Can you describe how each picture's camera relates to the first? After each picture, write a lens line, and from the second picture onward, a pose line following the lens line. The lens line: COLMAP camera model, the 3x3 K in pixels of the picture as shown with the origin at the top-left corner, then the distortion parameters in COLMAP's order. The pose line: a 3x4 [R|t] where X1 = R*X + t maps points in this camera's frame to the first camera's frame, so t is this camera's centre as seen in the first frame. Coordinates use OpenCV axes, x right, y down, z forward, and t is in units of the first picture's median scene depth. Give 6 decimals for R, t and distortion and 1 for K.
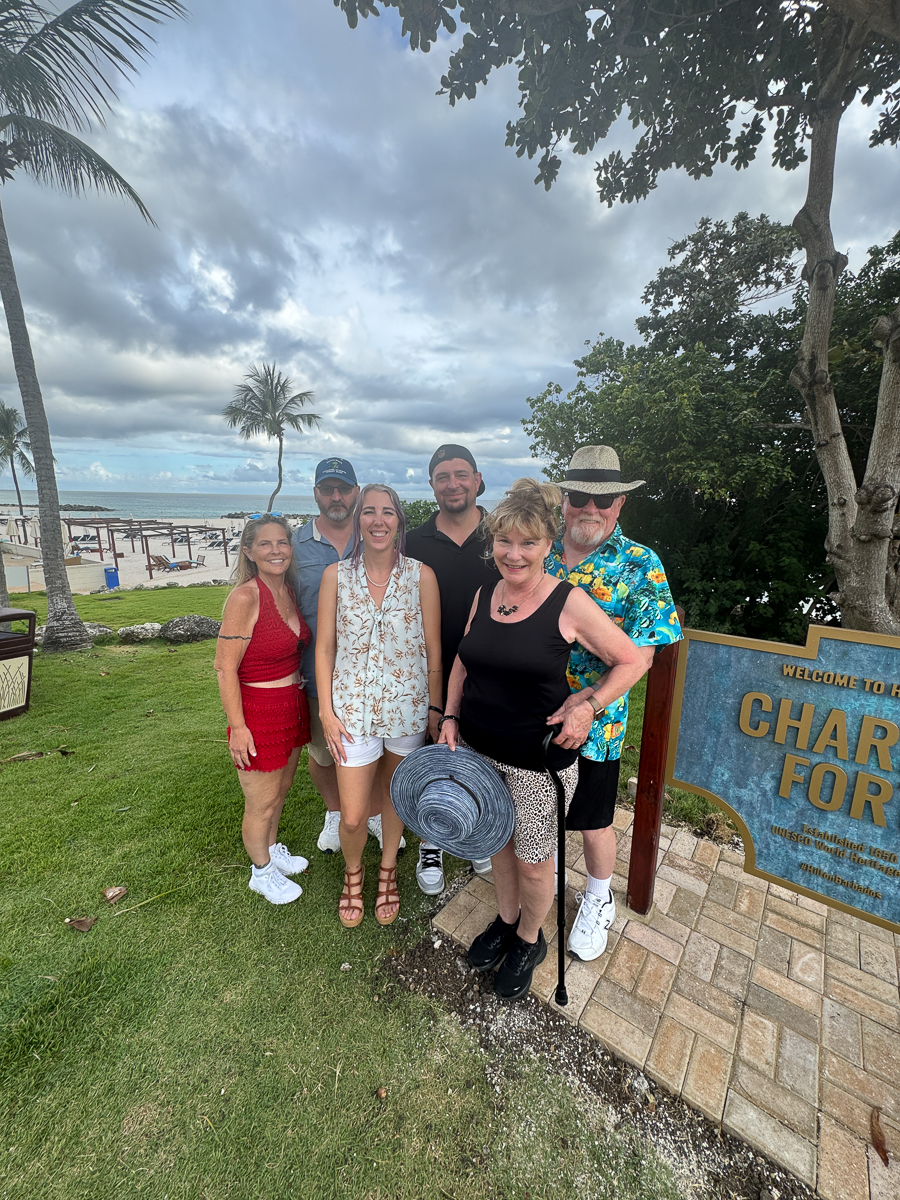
lens RADIAL K [[477.5, 0, 450.8], [0, 477.5, 600.7], [0, 0, 1]] dist [-0.000678, -0.000194]
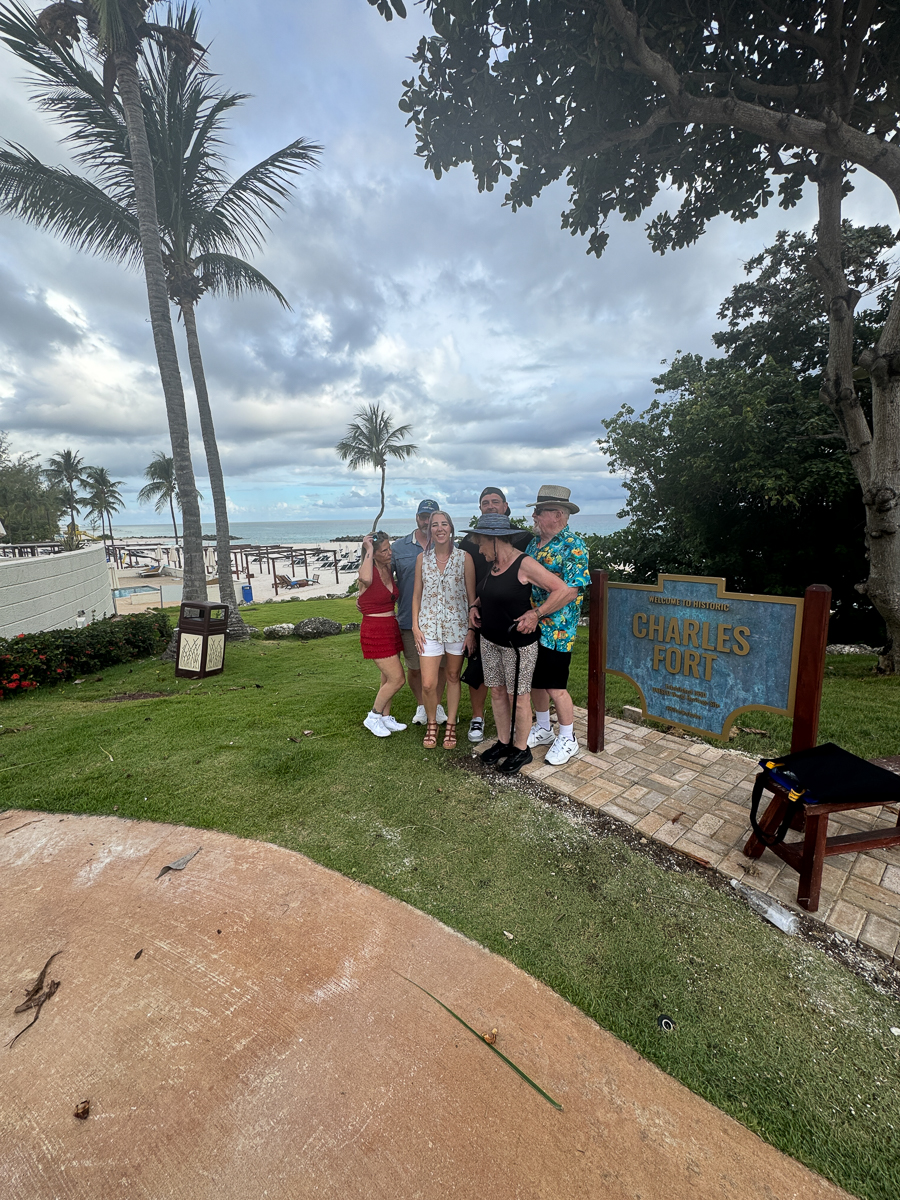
lens RADIAL K [[477.5, 0, 450.8], [0, 477.5, 600.7], [0, 0, 1]] dist [-0.000678, -0.000194]
pose [[0.980669, -0.009218, -0.195454, 0.065502], [0.001913, 0.999294, -0.037528, 0.049075], [0.195662, 0.036429, 0.979995, -0.223670]]
